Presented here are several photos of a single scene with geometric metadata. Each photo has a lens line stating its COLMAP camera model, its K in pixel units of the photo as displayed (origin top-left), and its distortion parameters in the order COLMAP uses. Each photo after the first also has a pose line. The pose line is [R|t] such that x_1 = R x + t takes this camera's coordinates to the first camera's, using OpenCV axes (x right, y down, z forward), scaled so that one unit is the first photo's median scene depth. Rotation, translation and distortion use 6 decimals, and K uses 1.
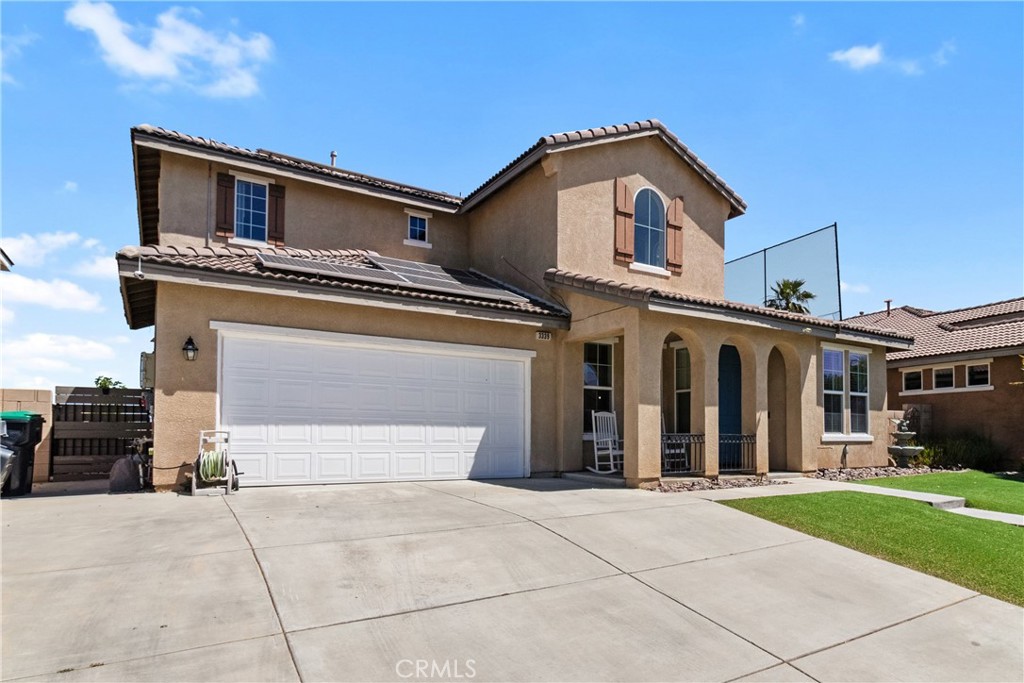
lens RADIAL K [[525.3, 0, 512.0], [0, 525.3, 341.5], [0, 0, 1]] dist [0.003717, 0.000555]
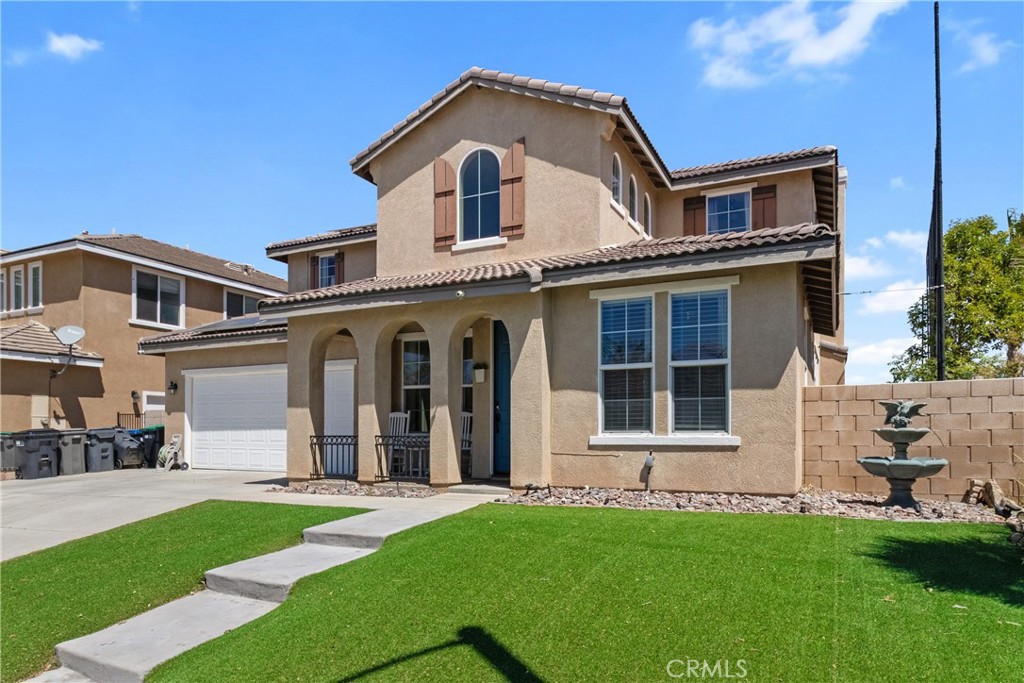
lens RADIAL K [[544.1, 0, 512.0], [0, 544.1, 341.5], [0, 0, 1]] dist [0.020032, 0.000041]
pose [[0.623855, -0.134190, -0.769934, 0.987347], [0.142684, 0.988148, -0.056609, 0.081746], [0.768405, -0.074541, 0.635608, 0.472843]]
